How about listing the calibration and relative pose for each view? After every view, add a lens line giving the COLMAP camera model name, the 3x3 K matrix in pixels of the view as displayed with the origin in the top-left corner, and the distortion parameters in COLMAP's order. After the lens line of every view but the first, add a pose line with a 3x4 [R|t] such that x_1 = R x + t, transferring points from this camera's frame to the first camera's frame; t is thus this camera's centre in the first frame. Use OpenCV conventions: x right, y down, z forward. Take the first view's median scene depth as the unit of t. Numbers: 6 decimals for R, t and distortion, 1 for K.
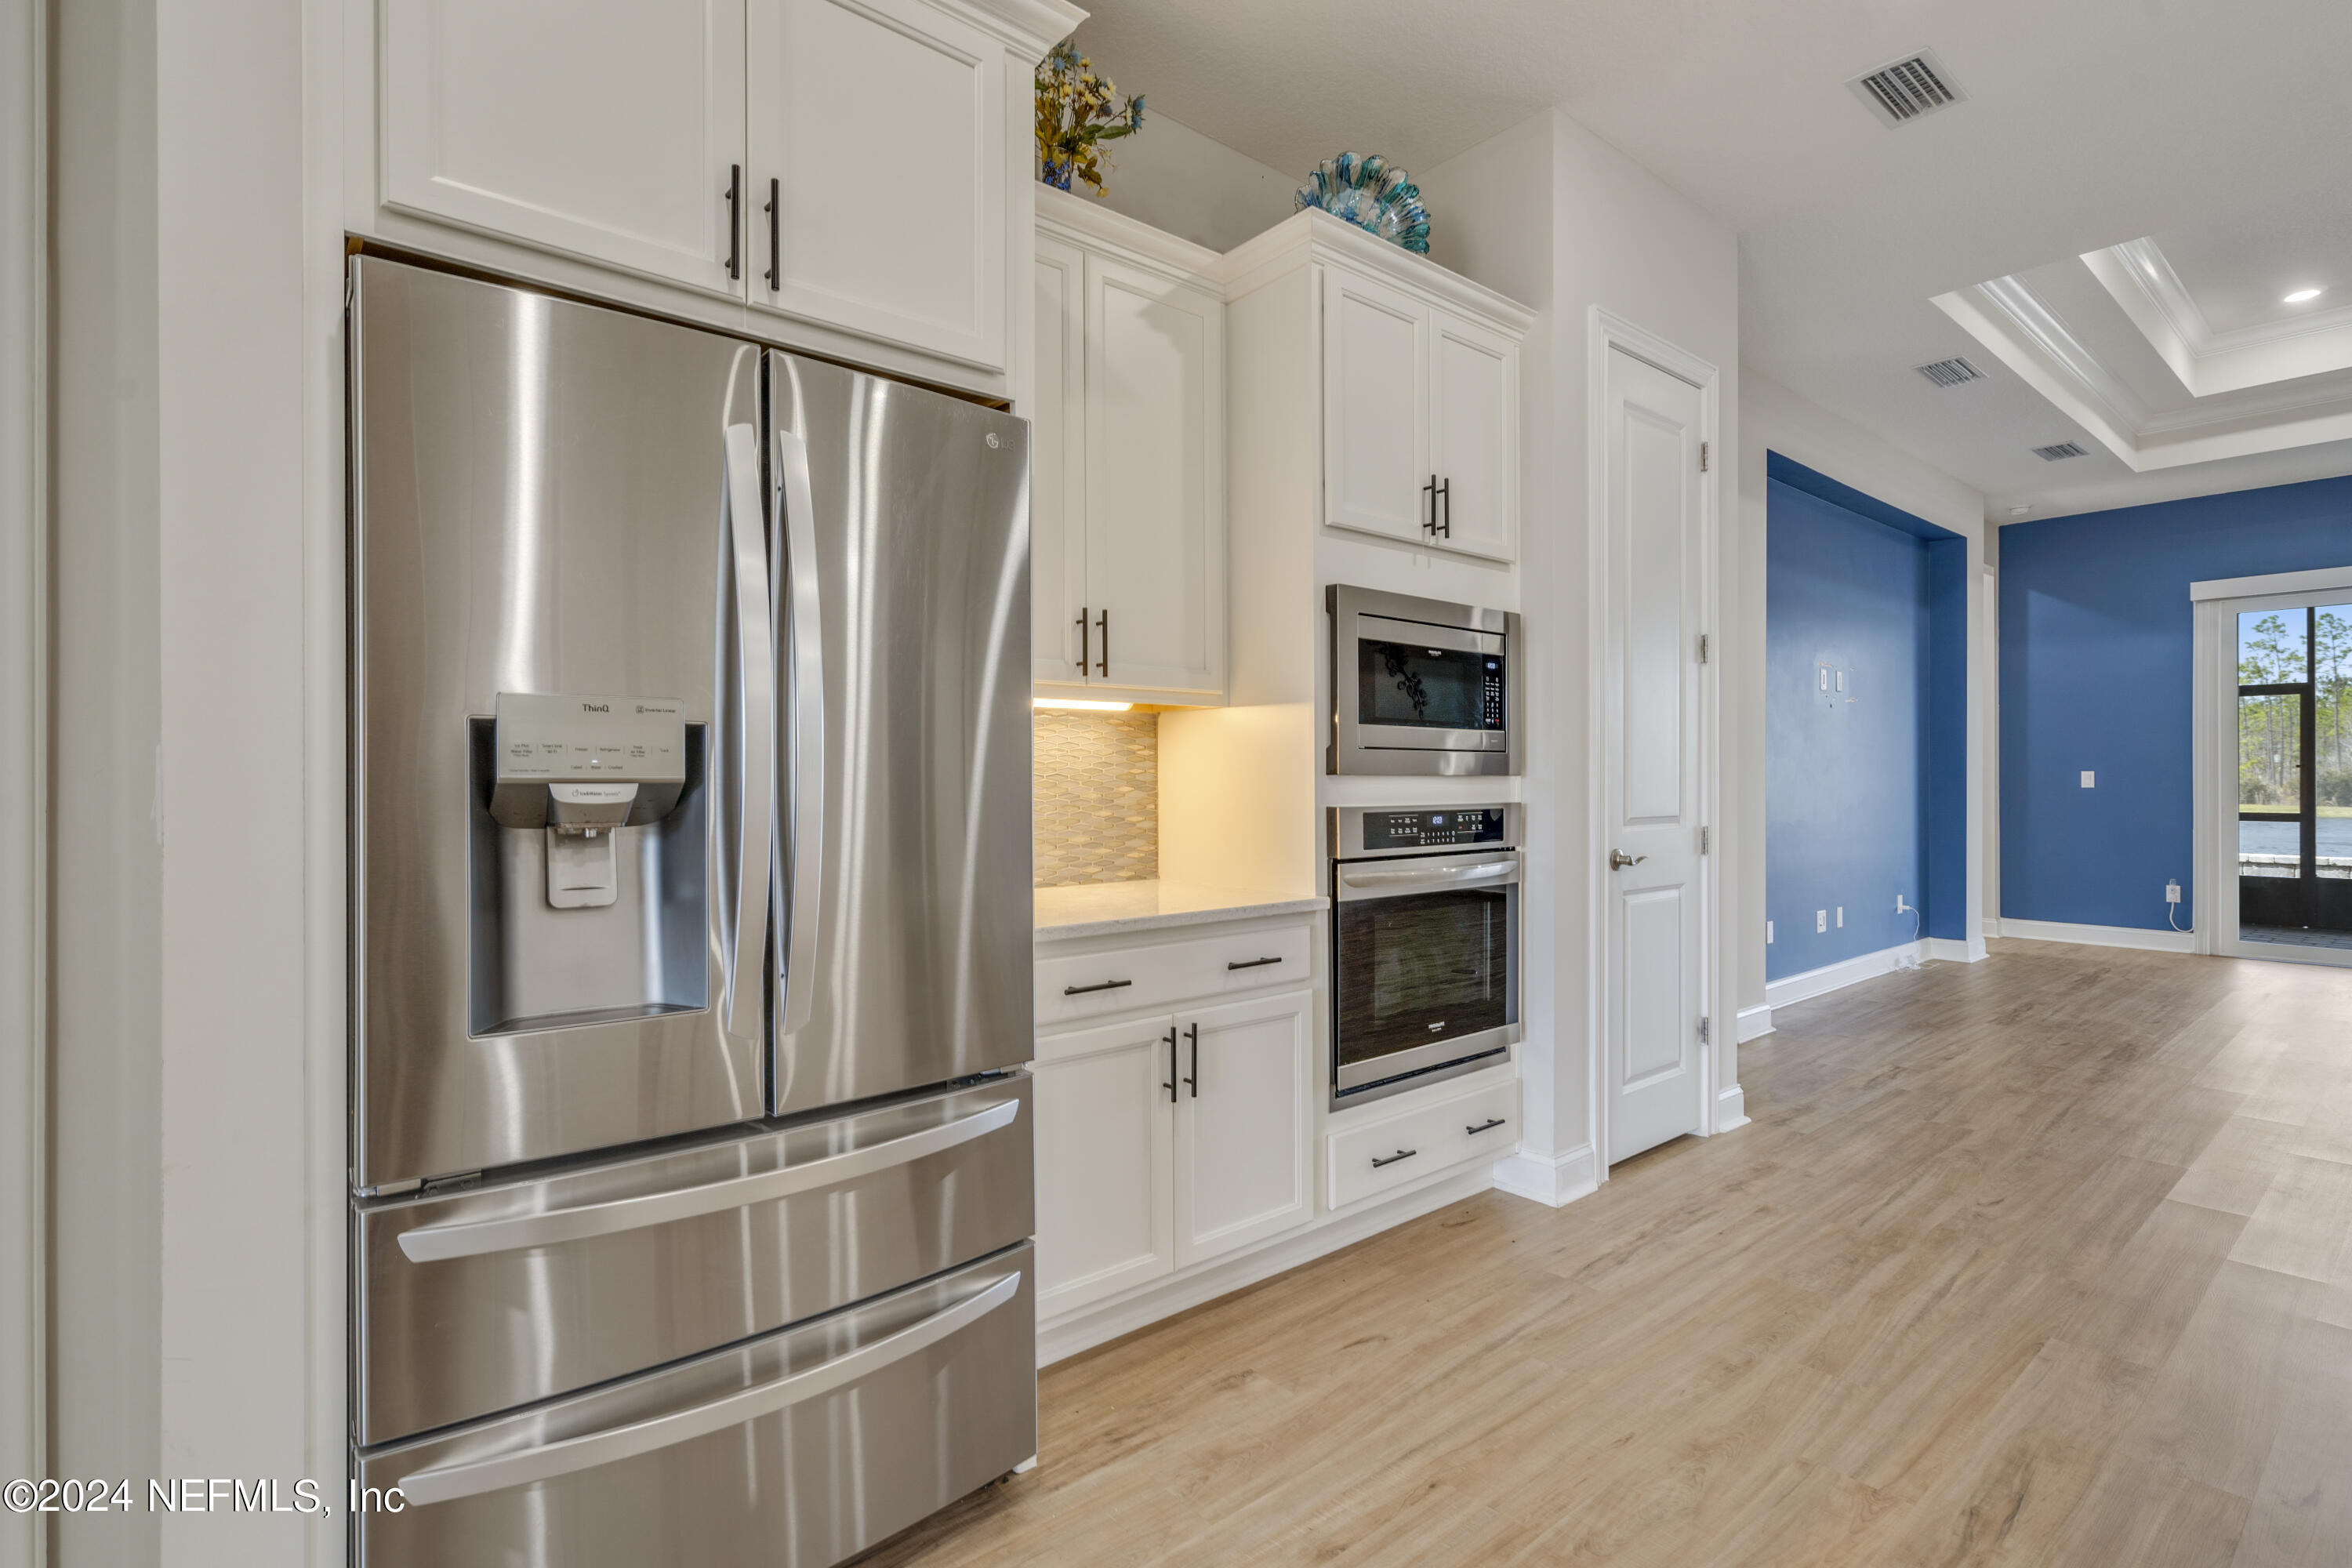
lens RADIAL K [[1127.5, 0, 1181.2], [0, 1127.5, 781.0], [0, 0, 1]] dist [0.000682, 0.001014]
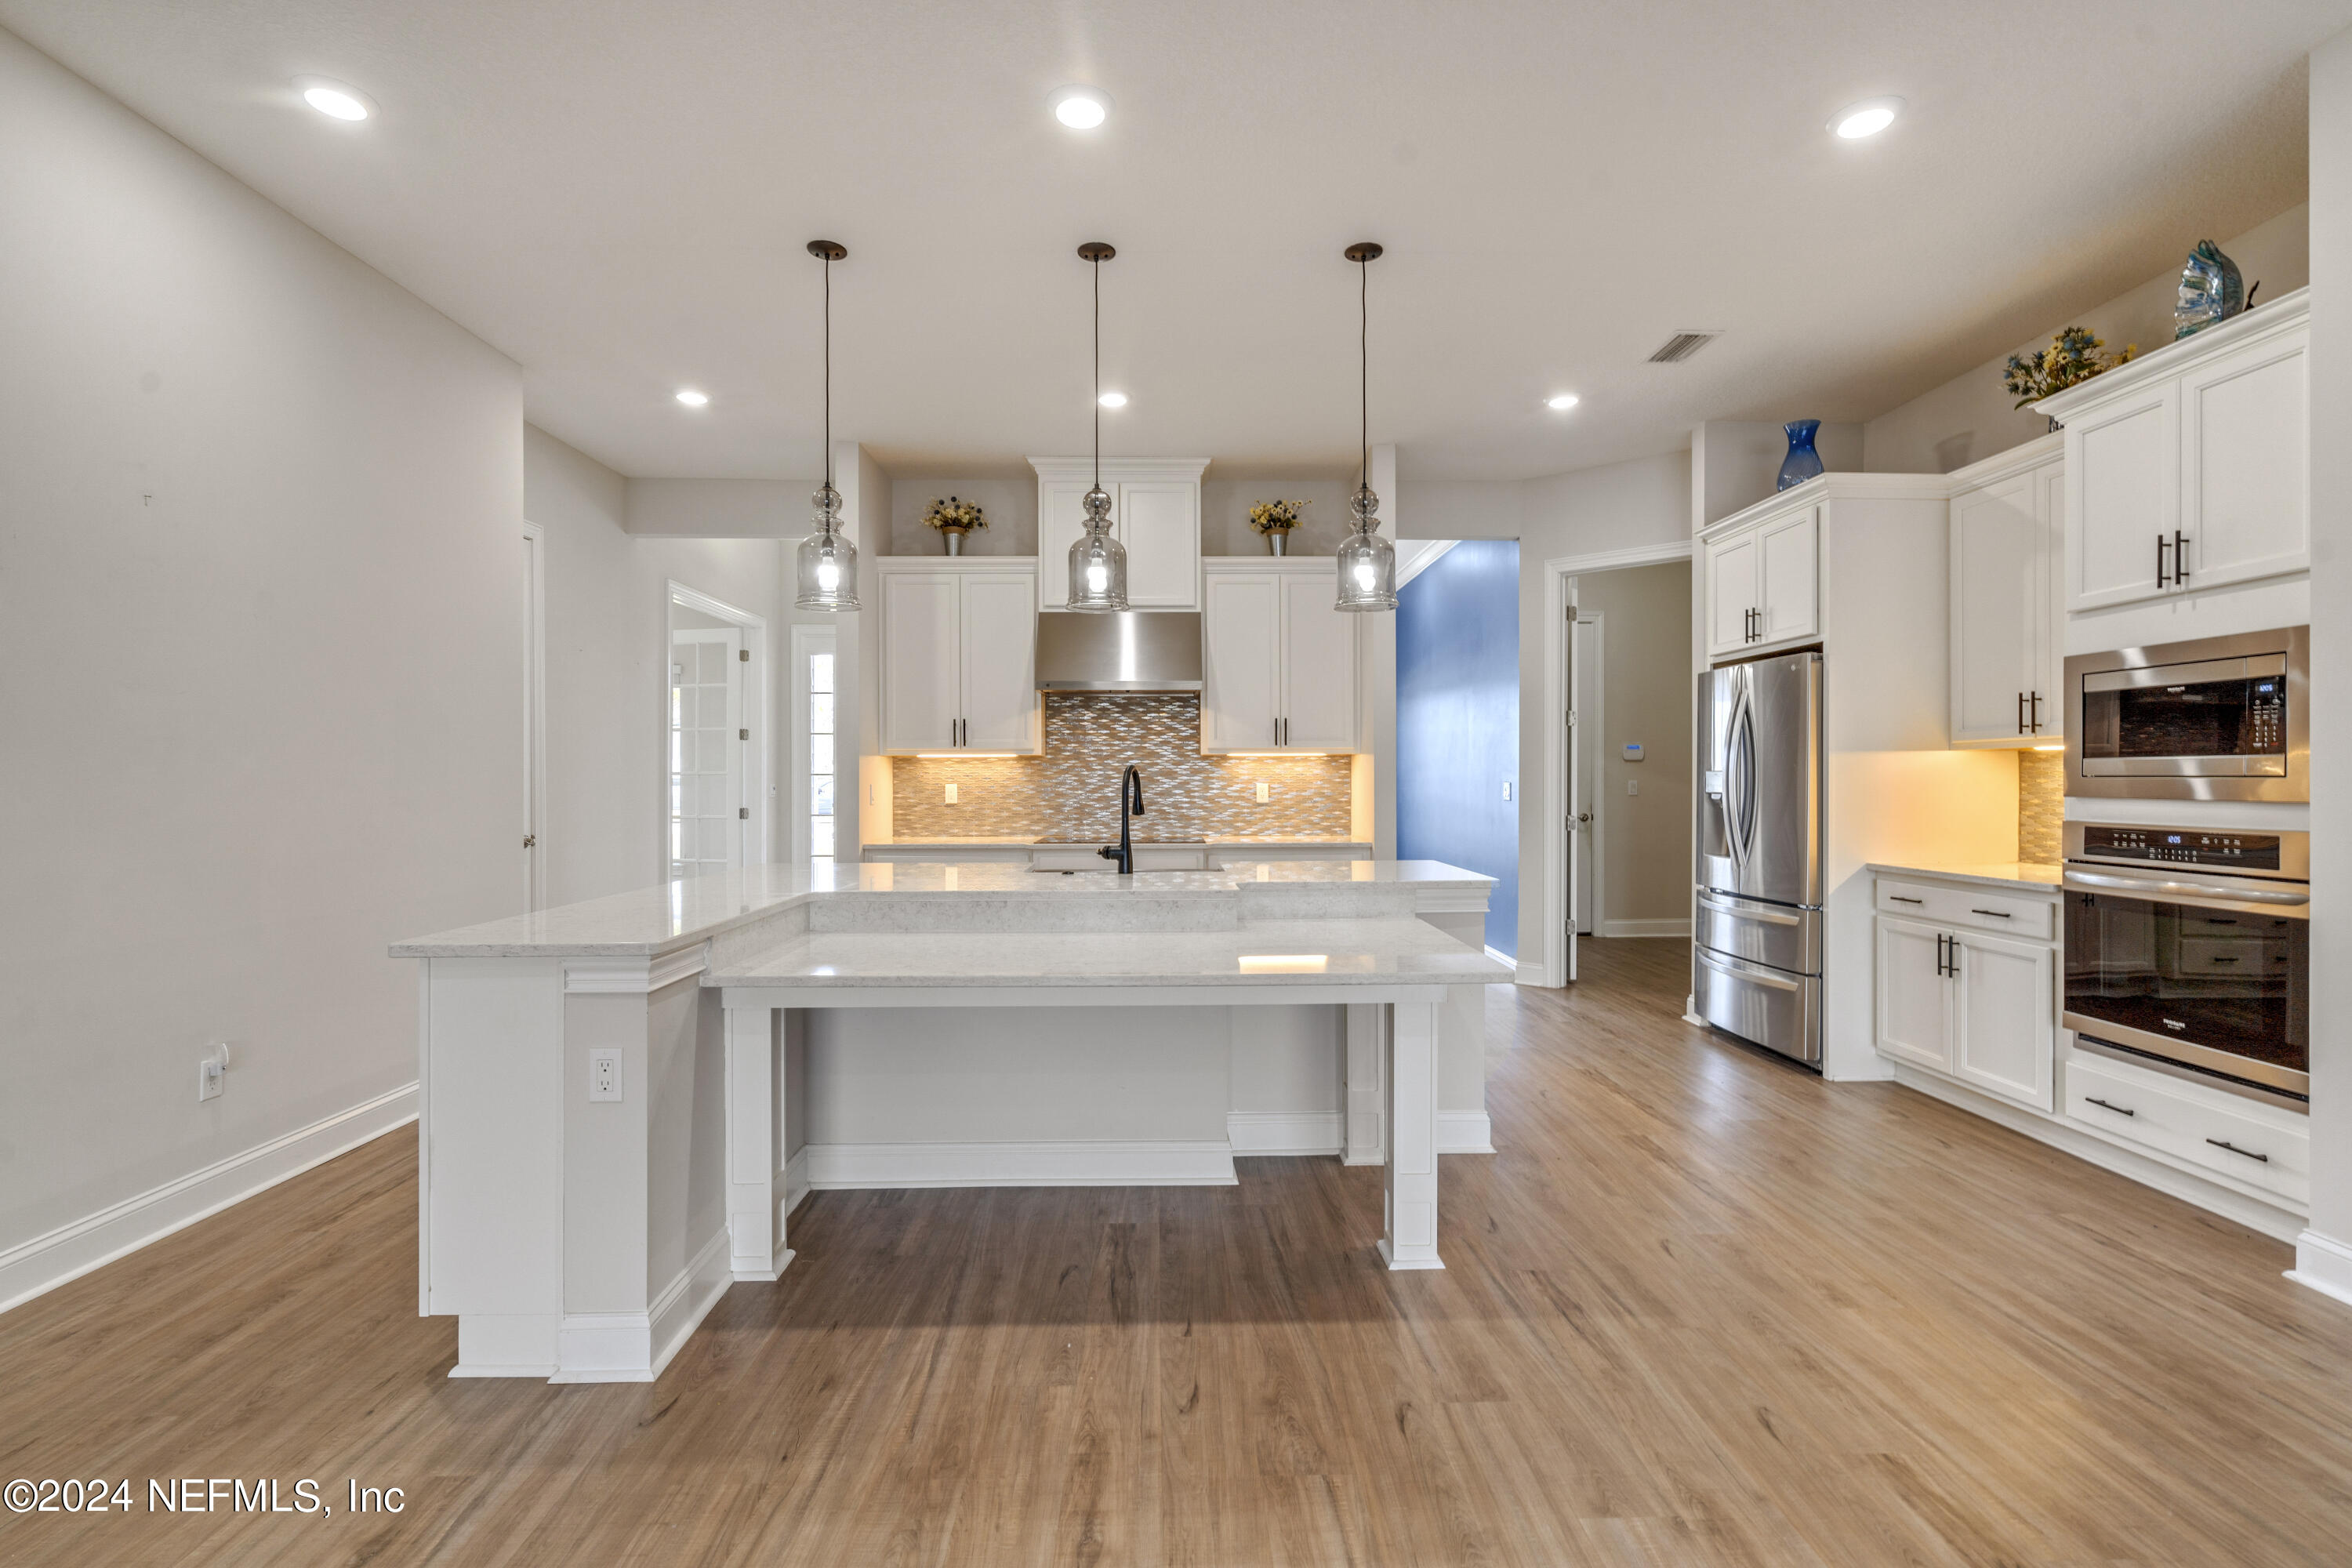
lens RADIAL K [[1073.1, 0, 1183.8], [0, 1073.1, 782.7], [0, 0, 1]] dist [-0.002299, 0.002737]
pose [[-0.627933, 0.005776, -0.778246, 1.692328], [0.001600, 0.999980, 0.006131, -0.030099], [0.778266, 0.002605, -0.627929, 0.917564]]
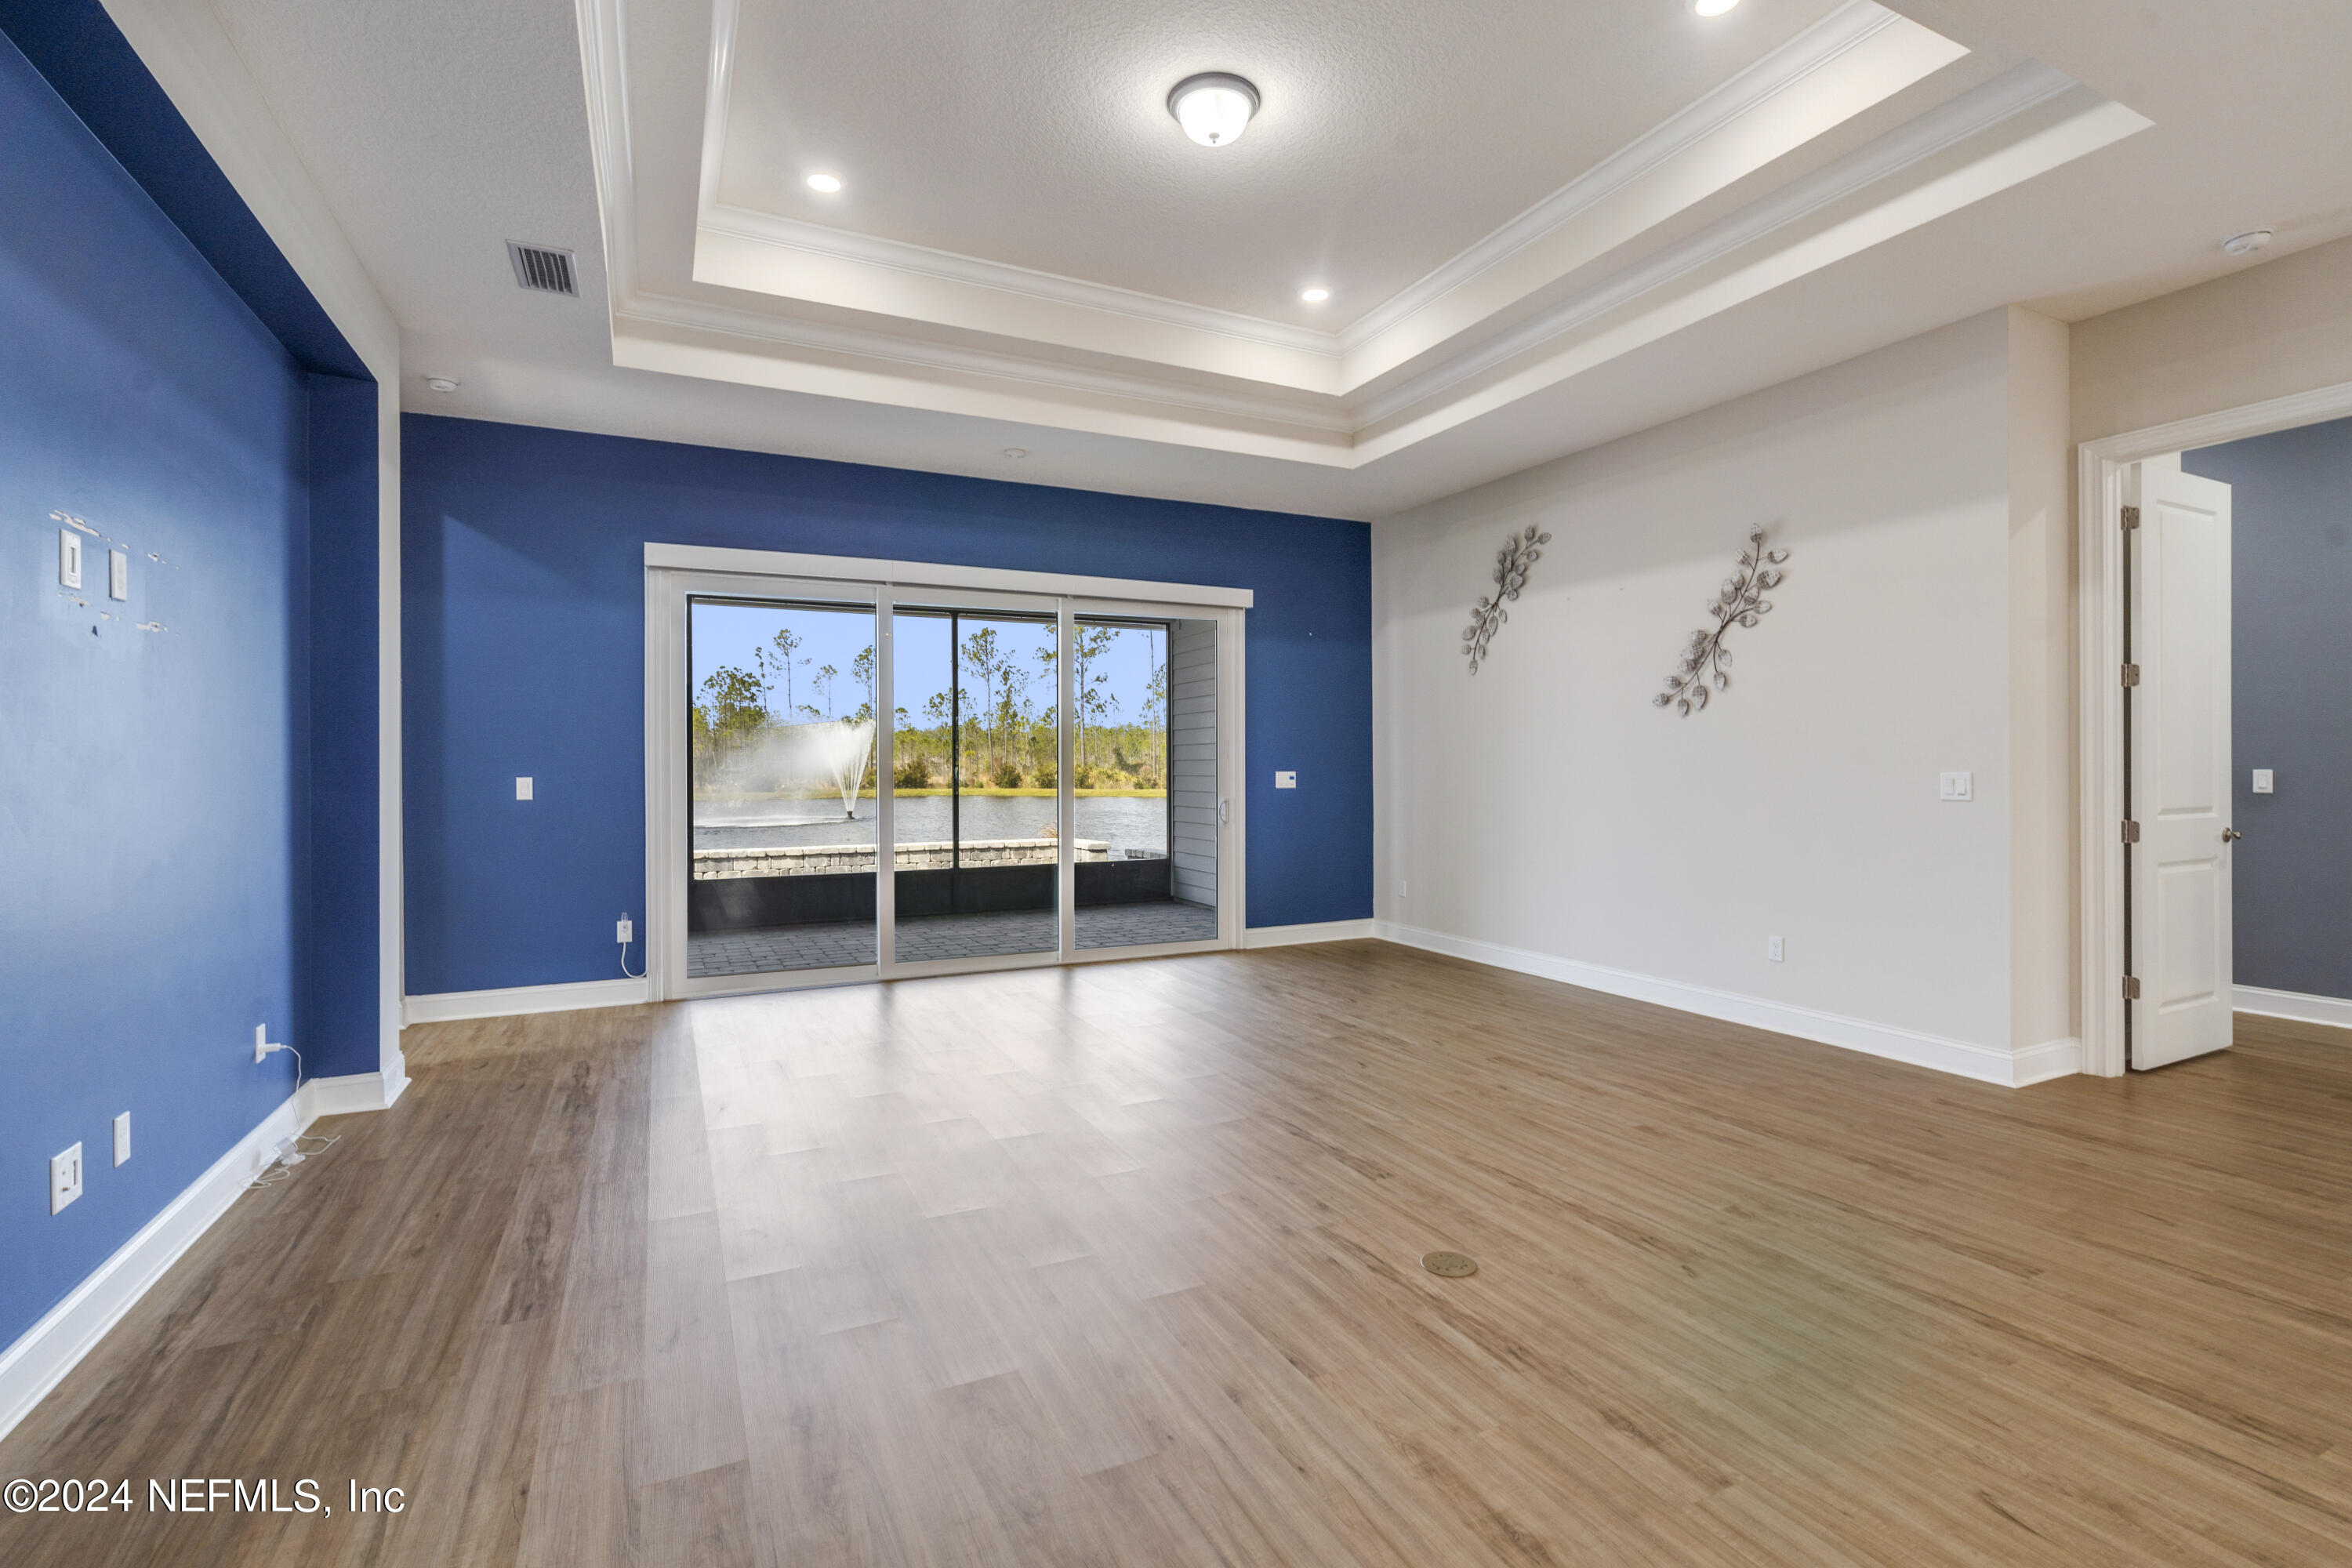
lens RADIAL K [[1073.1, 0, 1179.2], [0, 1073.1, 764.2], [0, 0, 1]] dist [-0.002299, 0.002737]
pose [[0.251812, 0.001504, 0.967775, 0.657729], [0.007331, 0.999967, -0.003461, -0.032441], [-0.967748, 0.007966, 0.251793, 1.150910]]
